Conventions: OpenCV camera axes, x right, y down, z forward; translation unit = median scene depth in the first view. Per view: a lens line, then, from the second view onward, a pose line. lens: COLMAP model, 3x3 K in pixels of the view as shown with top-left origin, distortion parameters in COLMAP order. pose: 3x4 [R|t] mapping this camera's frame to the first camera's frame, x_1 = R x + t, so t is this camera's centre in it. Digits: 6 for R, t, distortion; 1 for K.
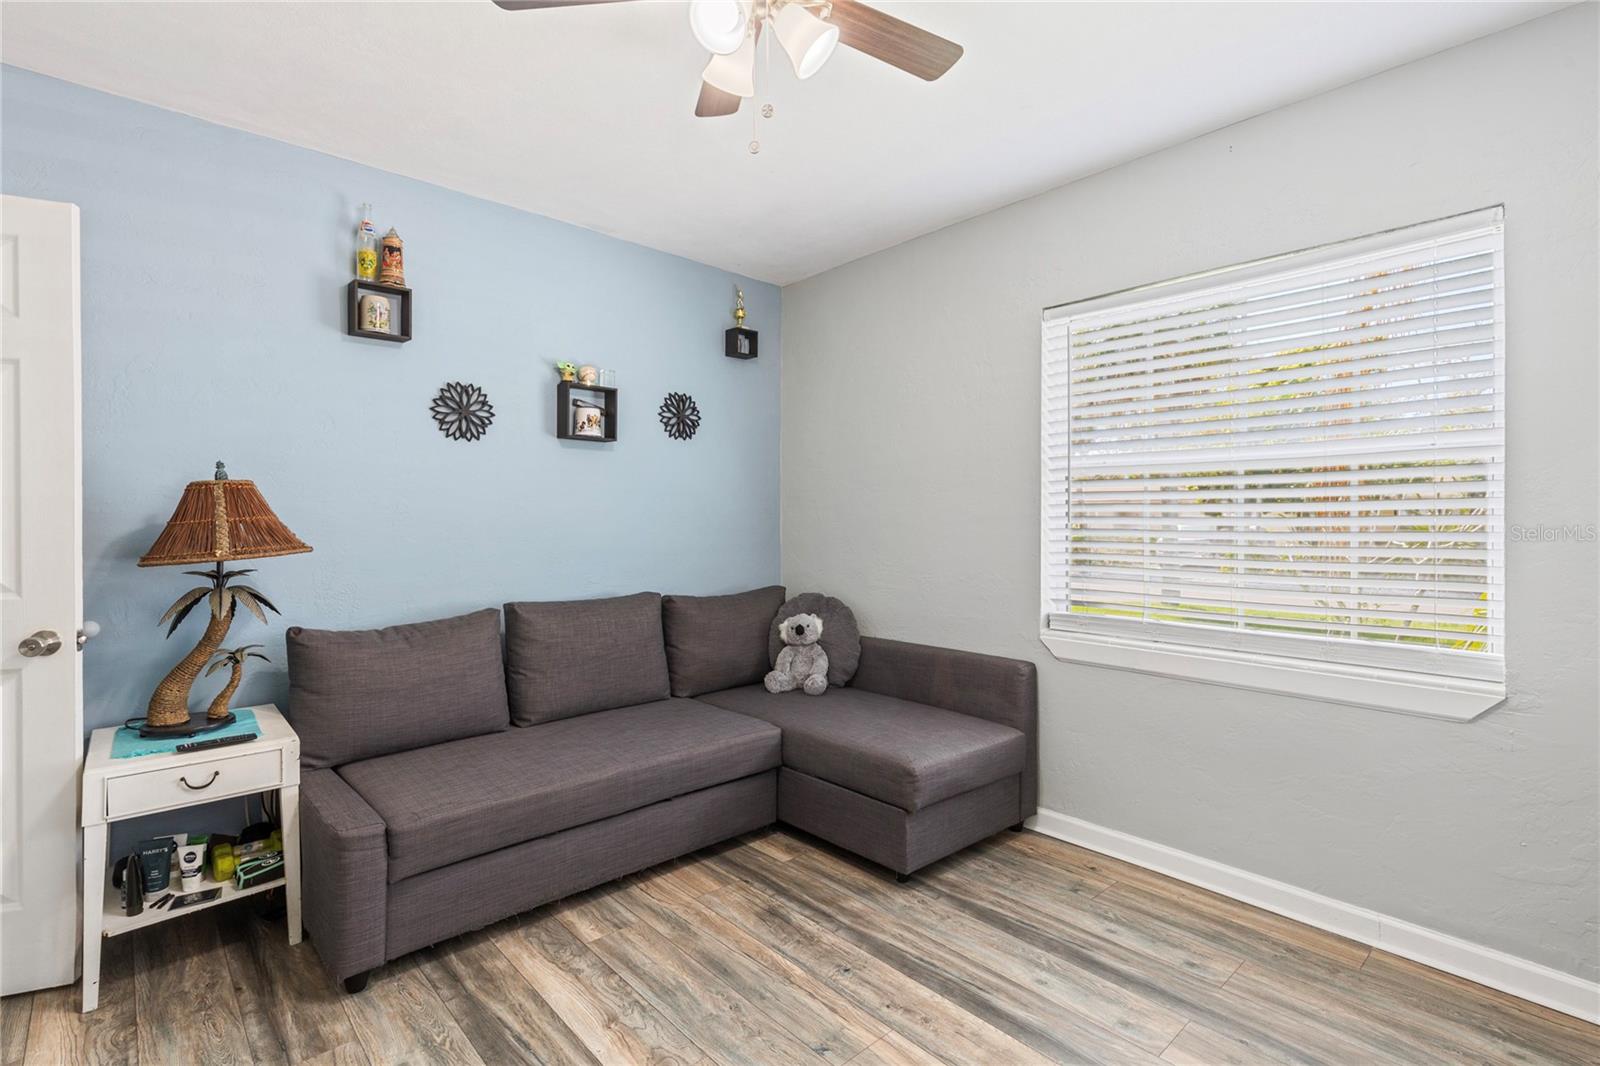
lens RADIAL K [[732.6, 0, 798.3], [0, 732.6, 518.6], [0, 0, 1]] dist [0.009273, -0.000117]
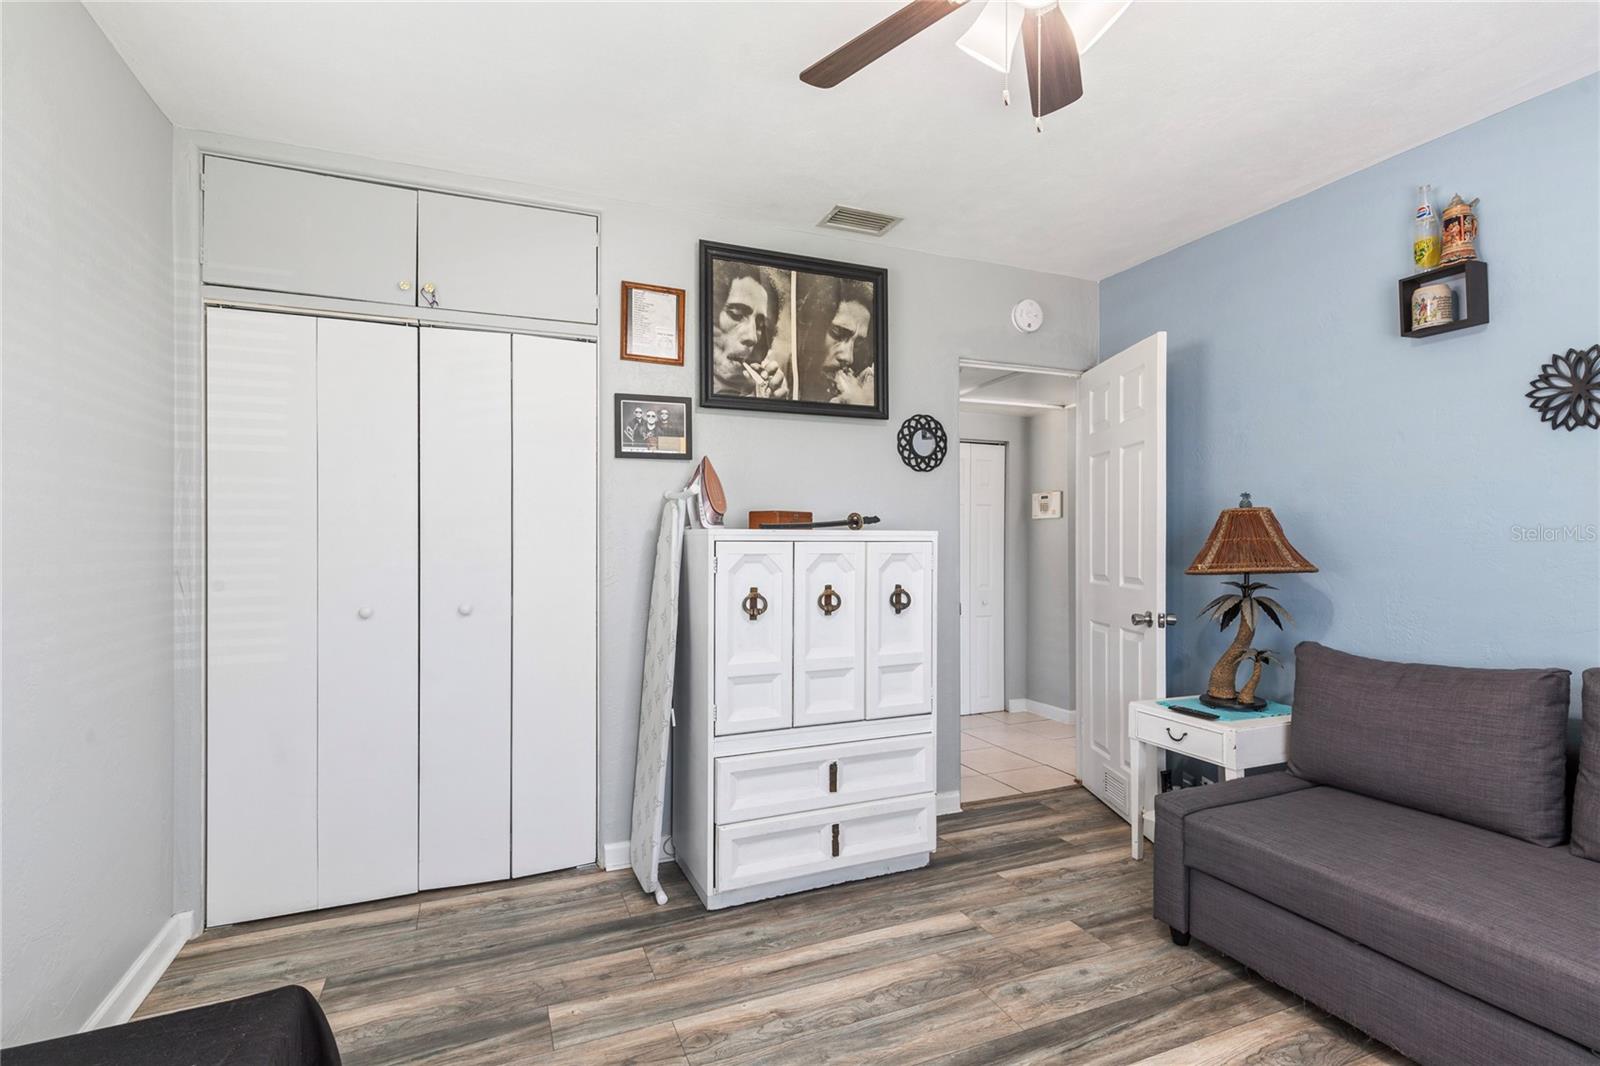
lens RADIAL K [[732.6, 0, 799.5], [0, 732.6, 537.4], [0, 0, 1]] dist [0.009273, -0.000117]
pose [[-0.307980, -0.000306, -0.951393, 0.510227], [0.000433, 1.000000, -0.000462, -0.003087], [0.951393, -0.000555, -0.307980, 0.575319]]
